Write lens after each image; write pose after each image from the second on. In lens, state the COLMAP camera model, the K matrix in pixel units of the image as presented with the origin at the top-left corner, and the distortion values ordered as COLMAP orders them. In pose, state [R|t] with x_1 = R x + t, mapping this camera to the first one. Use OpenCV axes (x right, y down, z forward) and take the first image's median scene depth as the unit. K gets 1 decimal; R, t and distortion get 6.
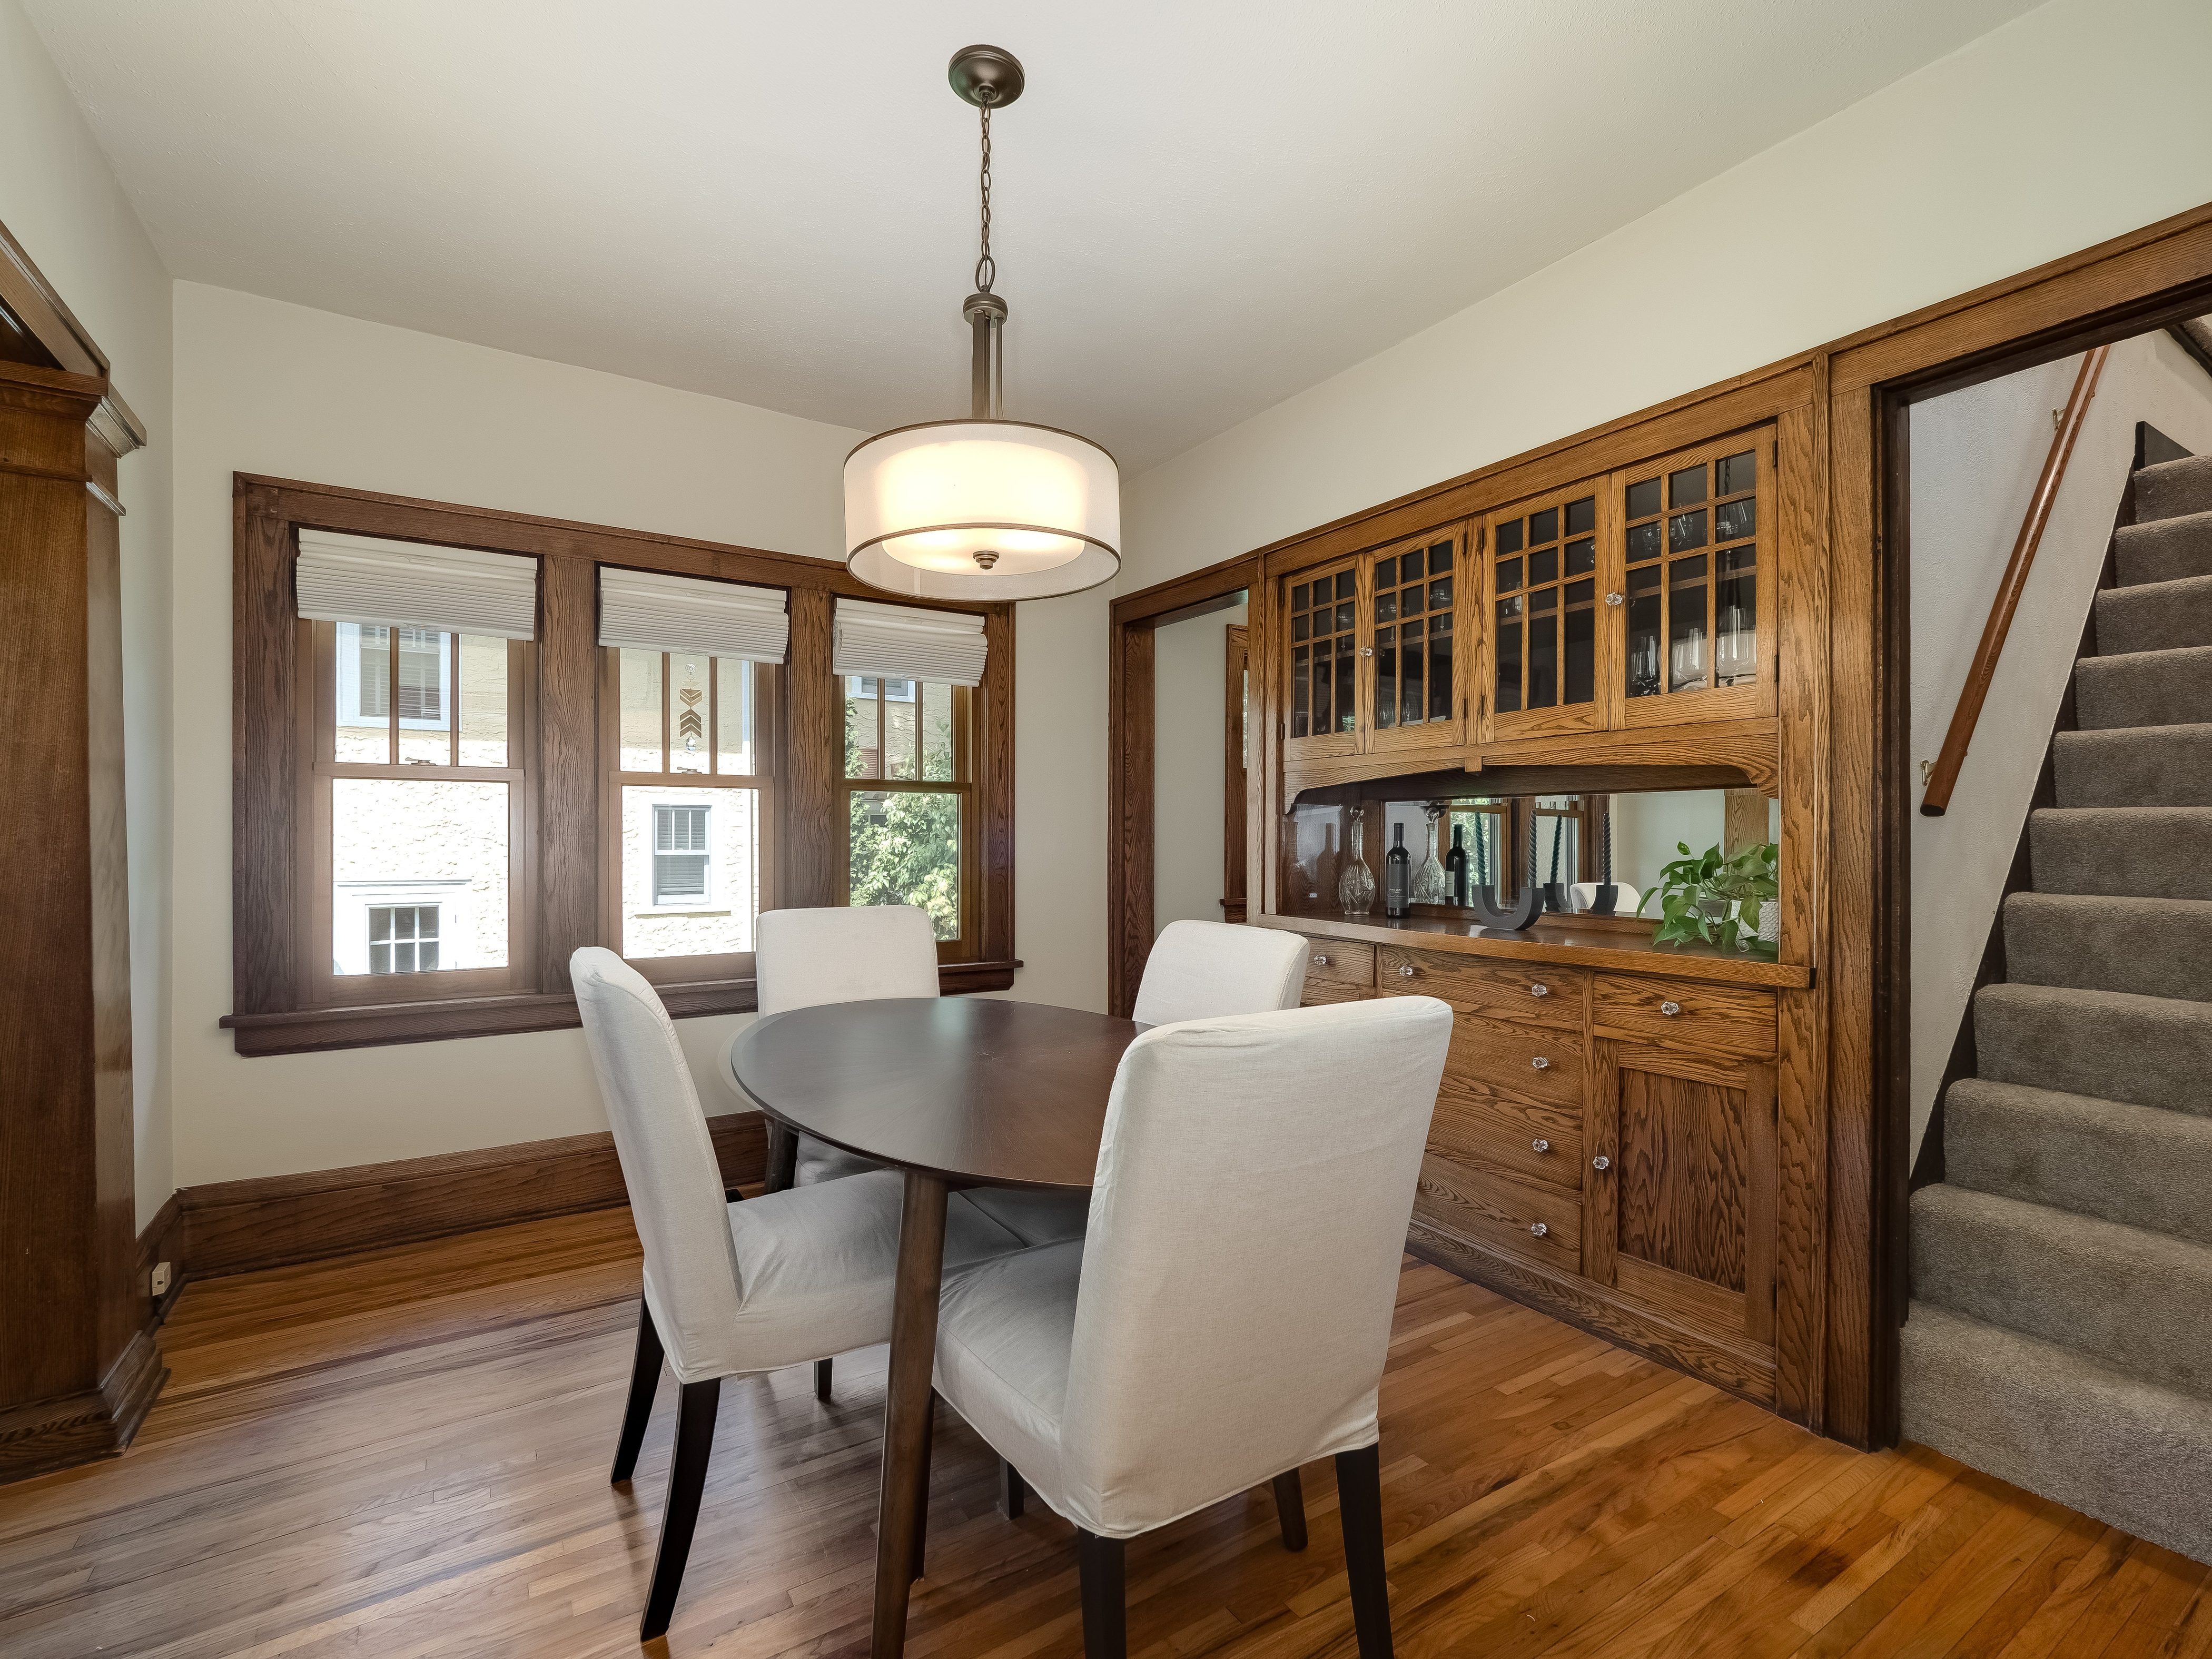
lens RADIAL K [[1019.6, 0, 1109.8], [0, 1019.6, 845.1], [0, 0, 1]] dist [-0.001460, 0.001430]
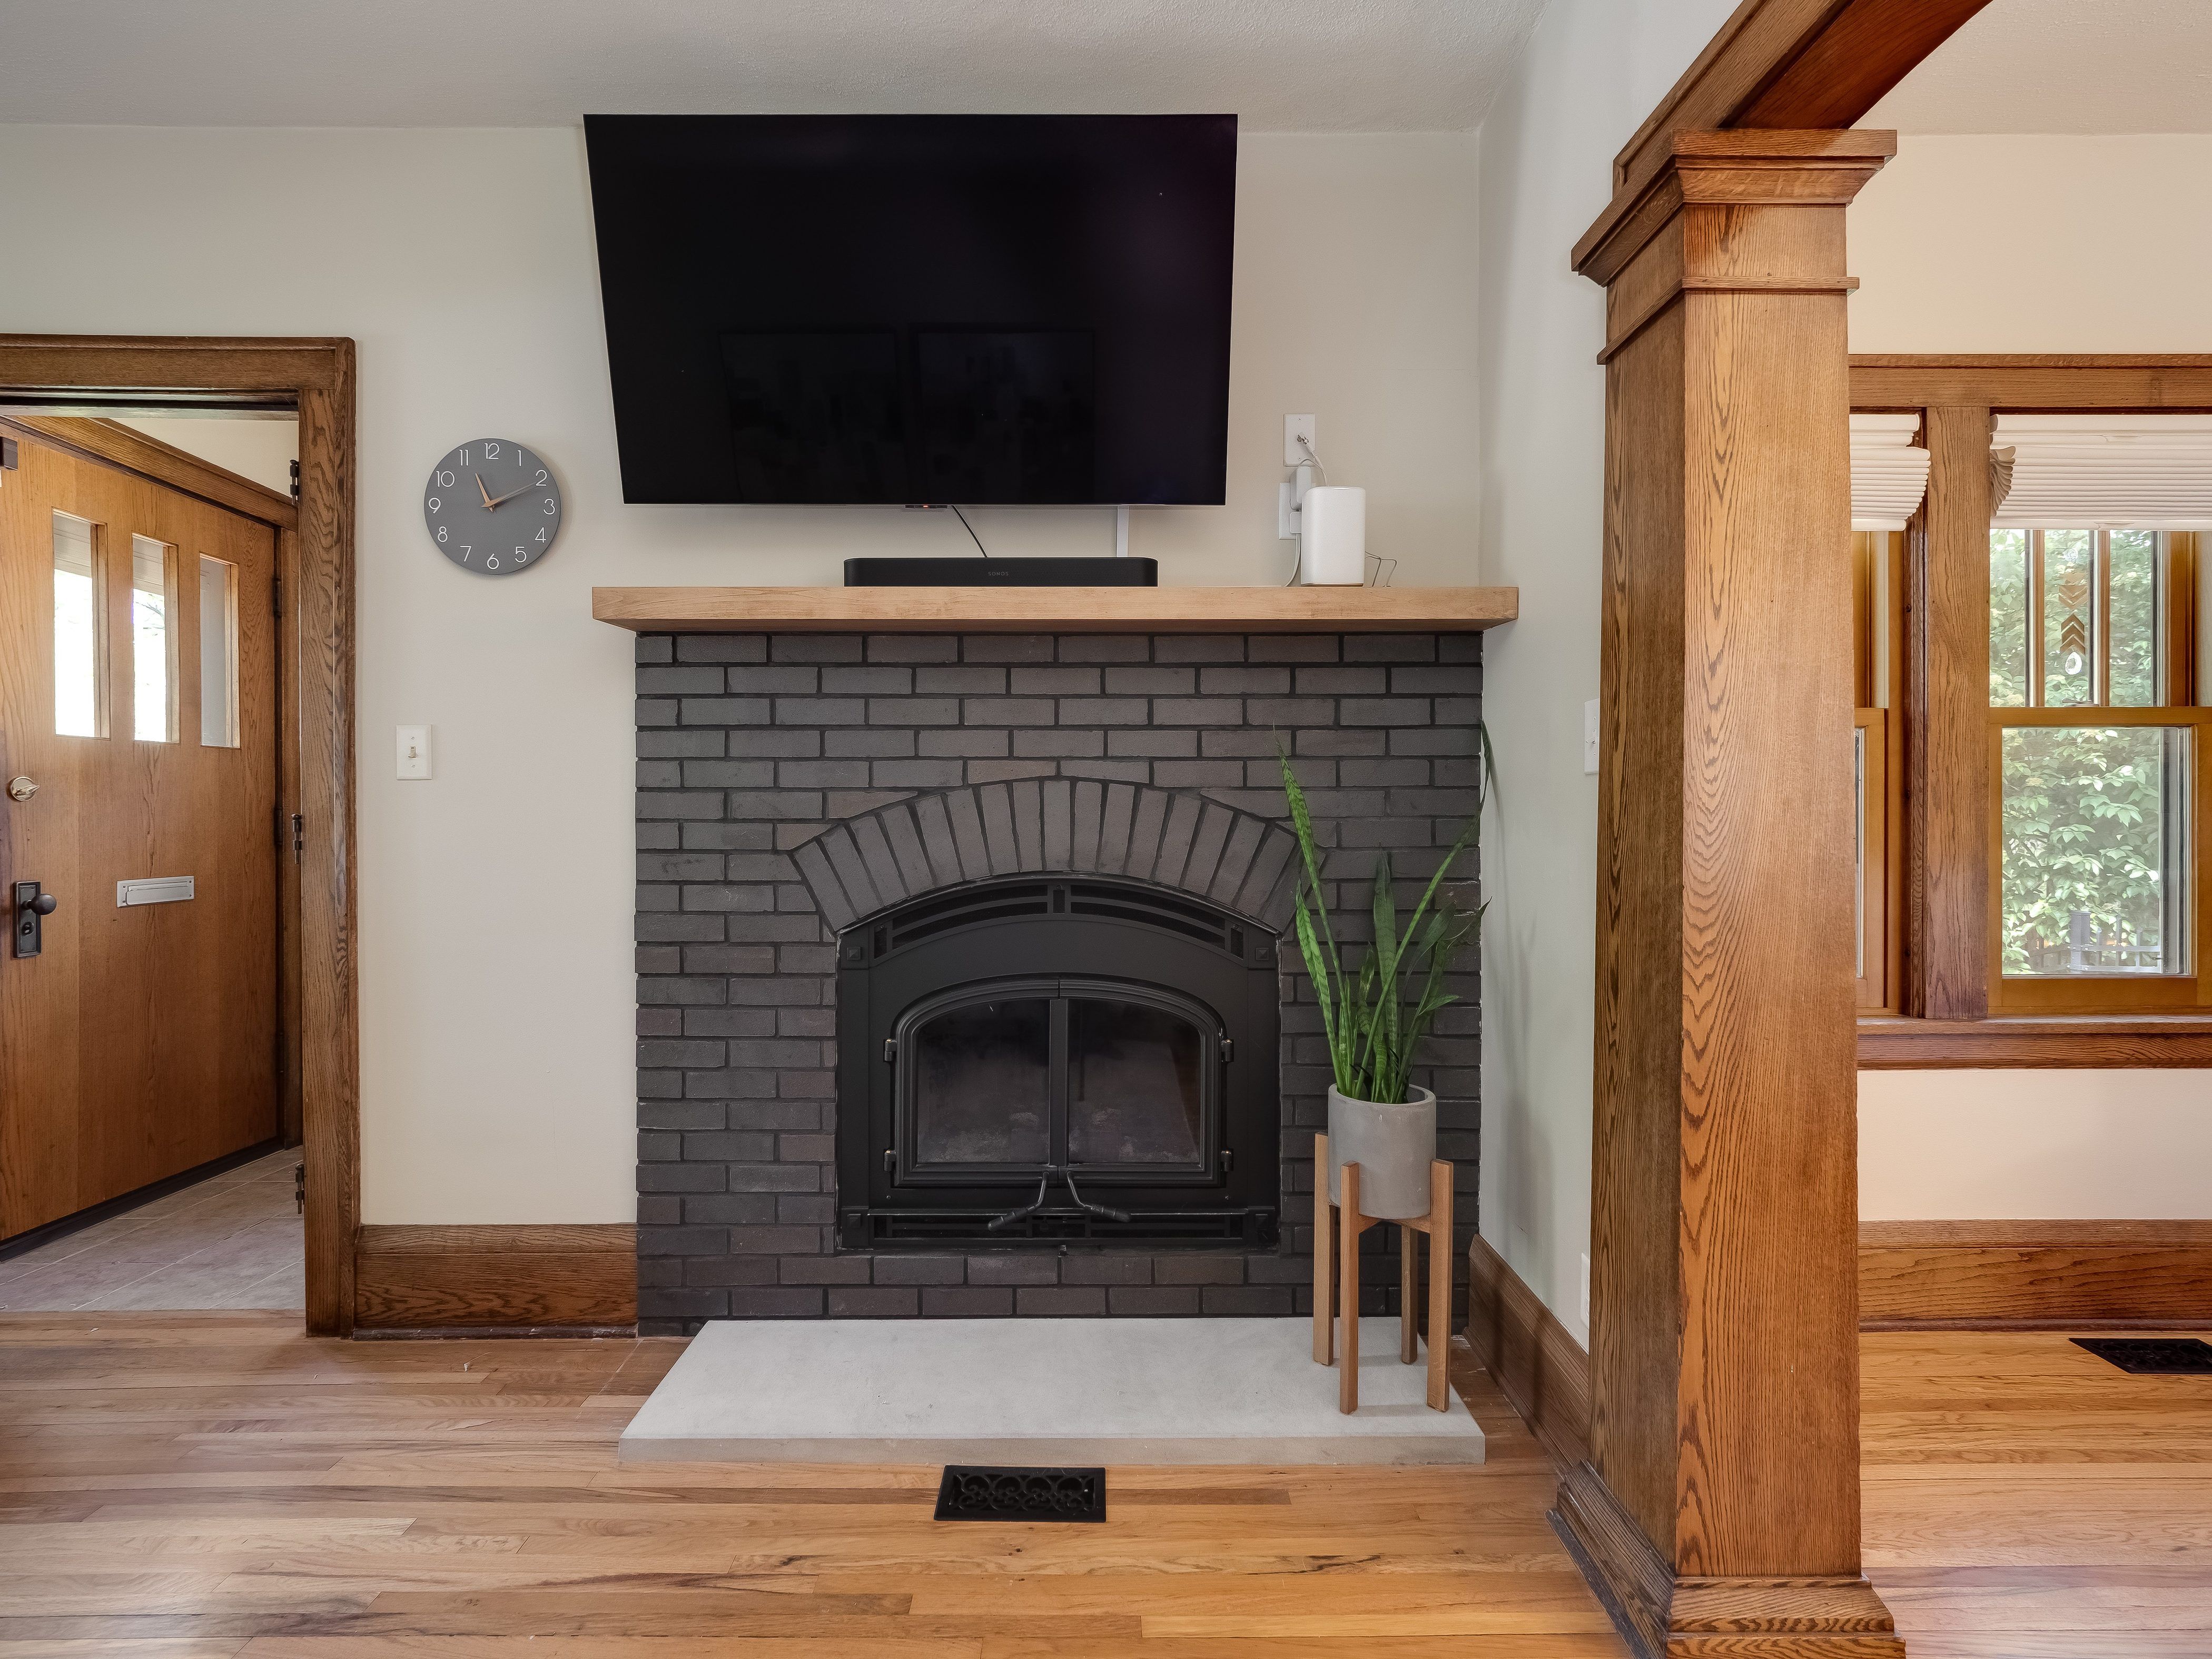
lens RADIAL K [[1019.6, 0, 1096.2], [0, 1019.6, 830.6], [0, 0, 1]] dist [-0.001460, 0.001430]
pose [[0.846305, 0.007951, -0.532639, -0.767735], [-0.002588, 0.999938, 0.010816, 0.007557], [0.532692, -0.007775, 0.846274, 0.091188]]
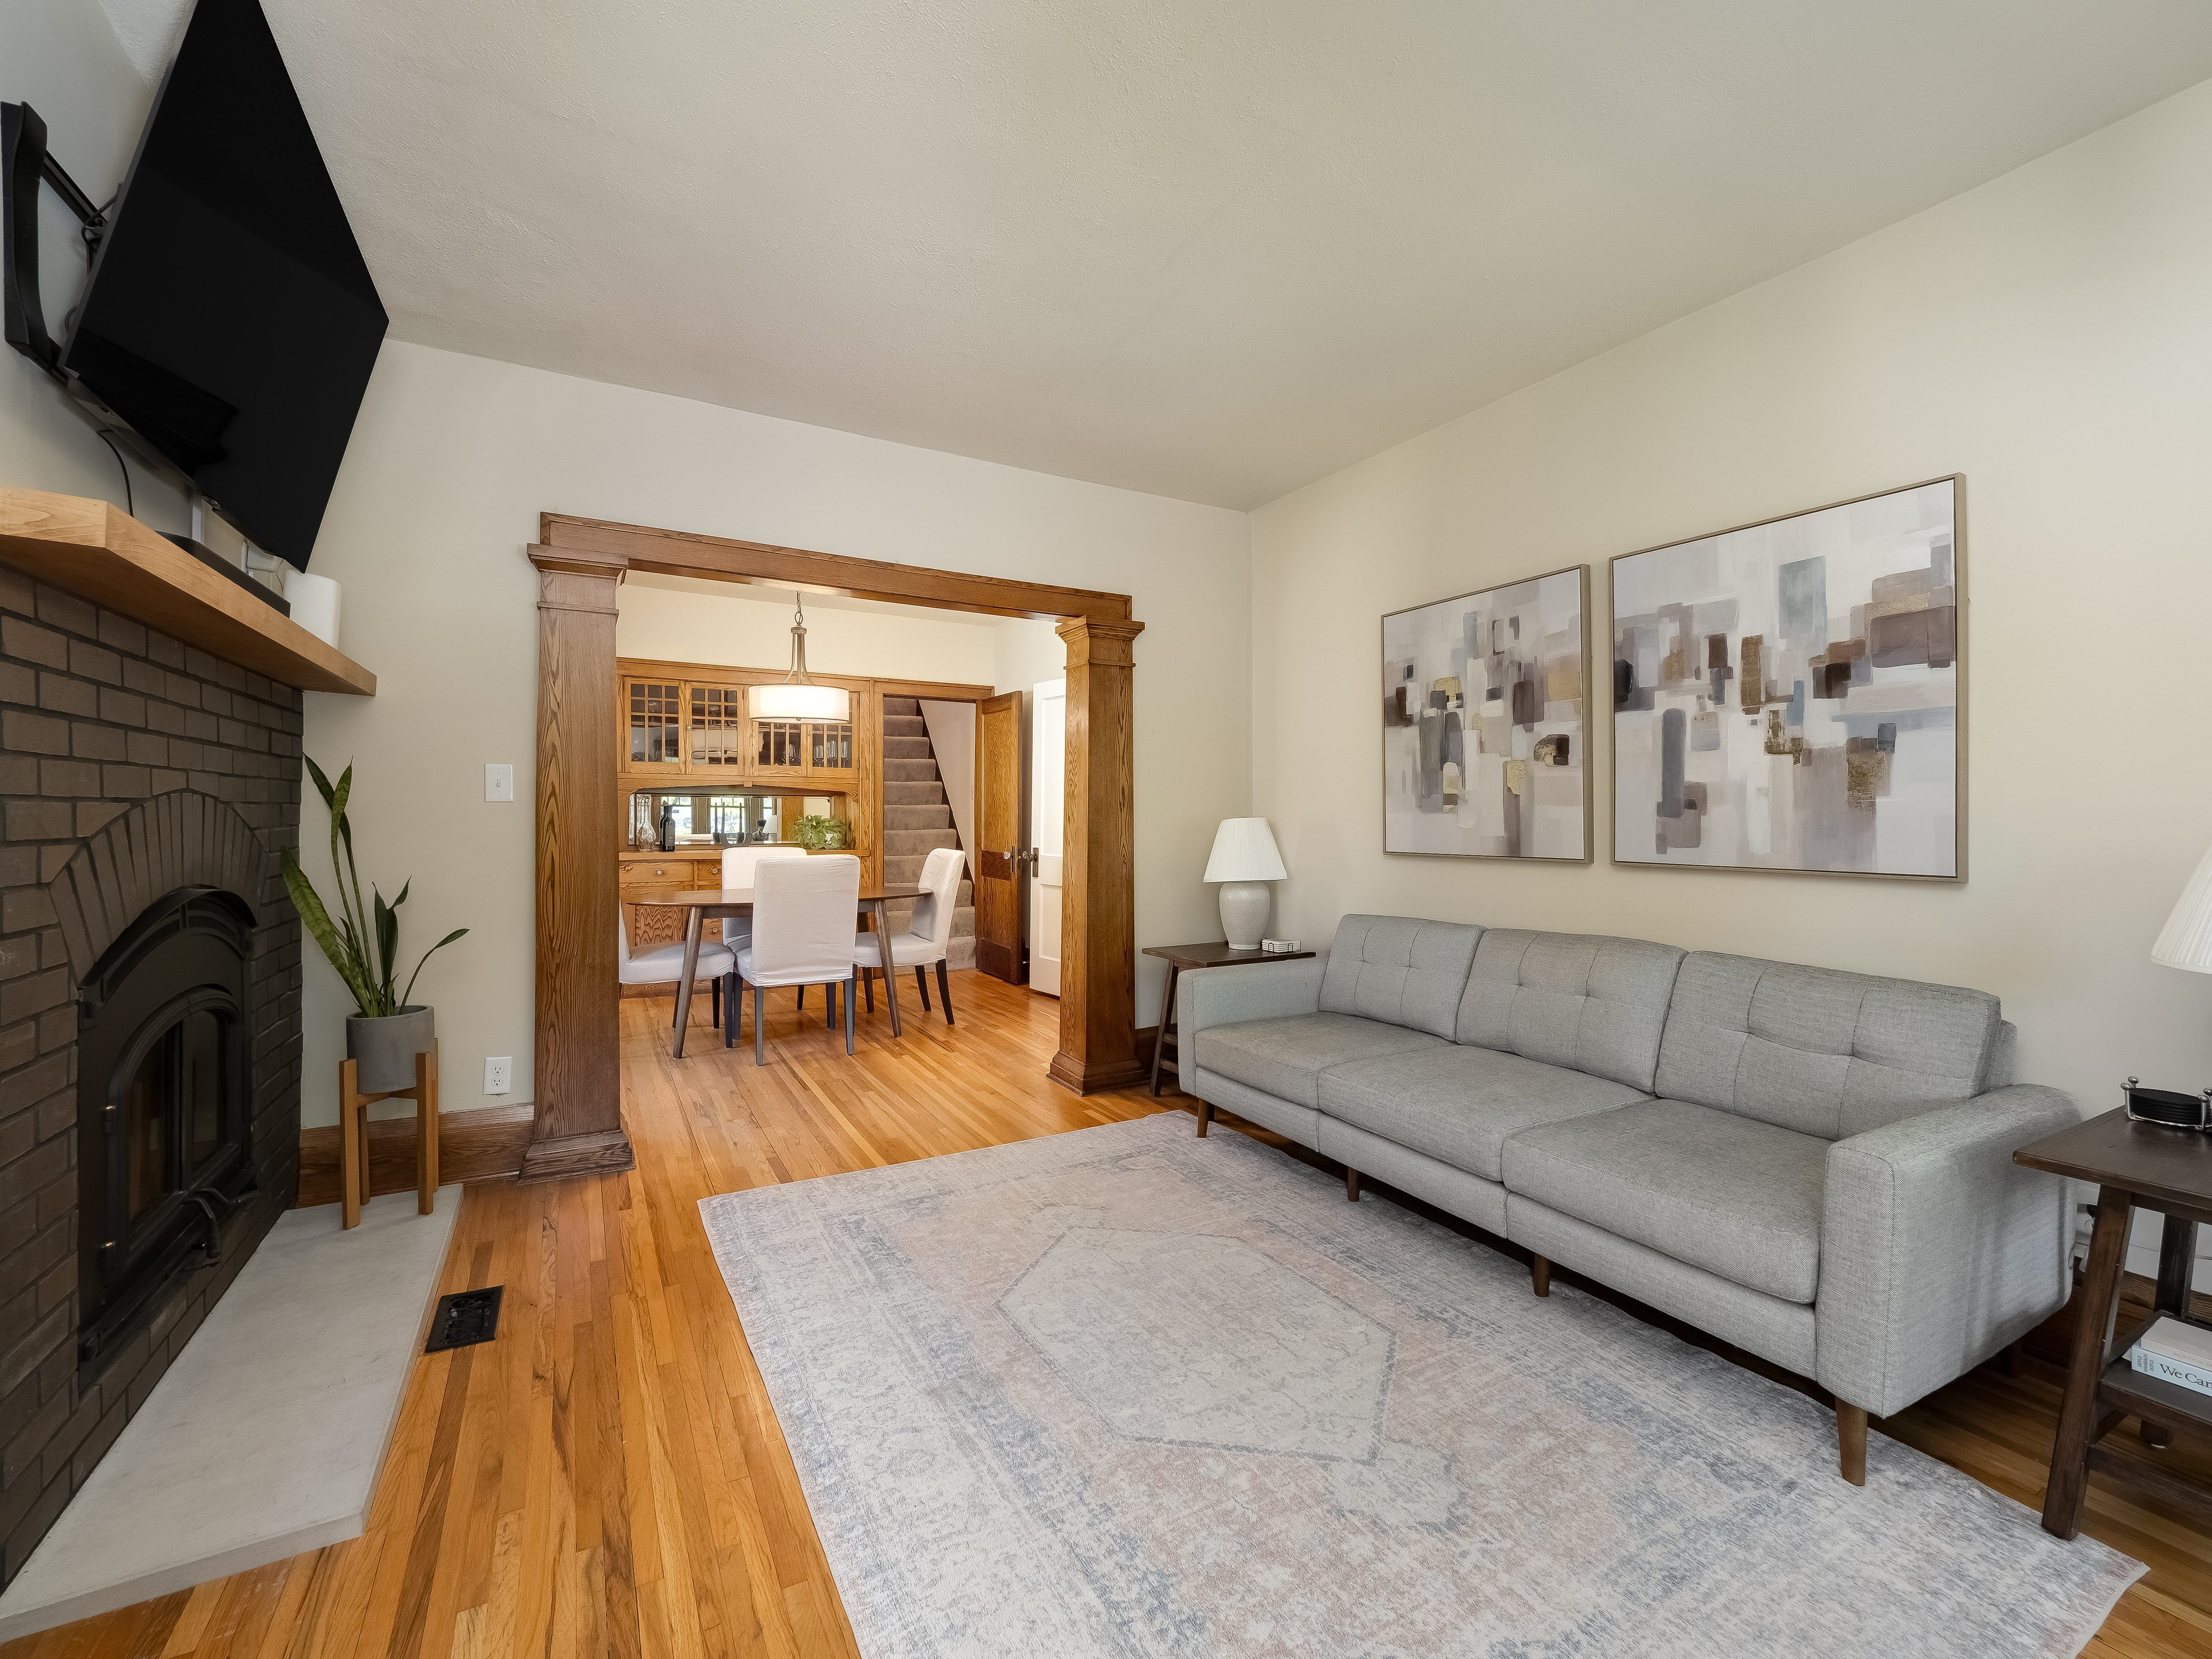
lens RADIAL K [[933.4, 0, 1098.5], [0, 933.4, 817.5], [0, 0, 1]] dist [-0.009618, 0.000101]
pose [[0.055974, -0.004936, 0.998420, -1.898504], [-0.000738, 0.999987, 0.004985, -0.008466], [-0.998432, -0.001016, 0.055969, 0.013378]]
